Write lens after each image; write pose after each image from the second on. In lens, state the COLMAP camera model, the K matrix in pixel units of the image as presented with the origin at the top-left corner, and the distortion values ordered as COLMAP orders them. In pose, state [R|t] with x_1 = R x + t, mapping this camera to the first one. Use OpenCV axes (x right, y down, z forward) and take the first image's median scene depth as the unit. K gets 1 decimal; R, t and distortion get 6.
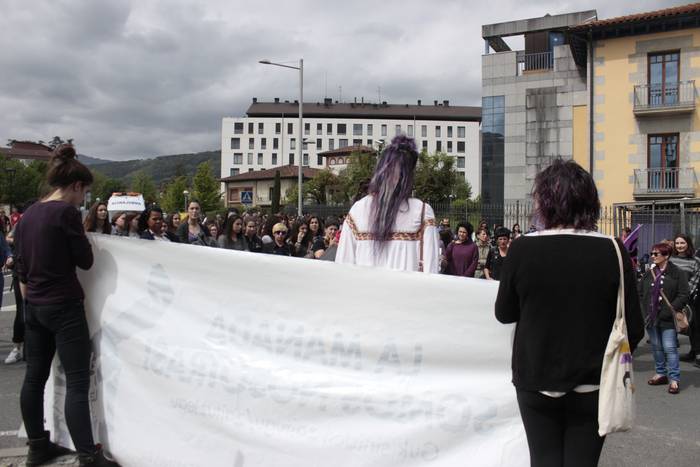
lens RADIAL K [[582.5, 0, 350.7], [0, 582.5, 238.7], [0, 0, 1]] dist [-0.164537, 0.138240]
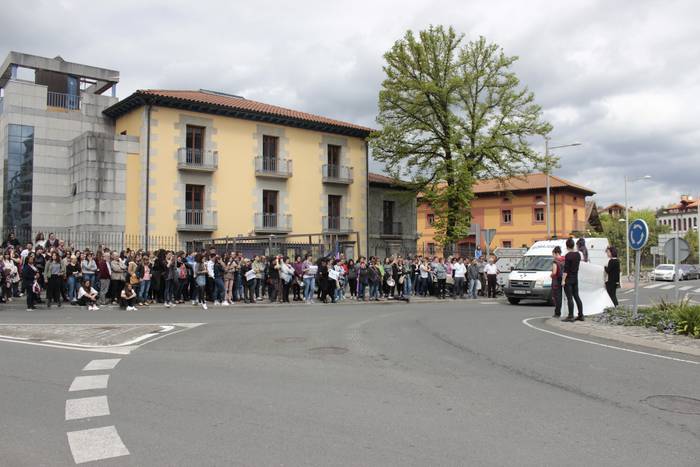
lens RADIAL K [[582.5, 0, 351.4], [0, 582.5, 242.6], [0, 0, 1]] dist [-0.164537, 0.138240]
pose [[0.352987, 0.004473, 0.935617, -0.458406], [0.020719, 0.999706, -0.012596, -0.013882], [-0.935399, 0.023831, 0.352791, 0.101177]]
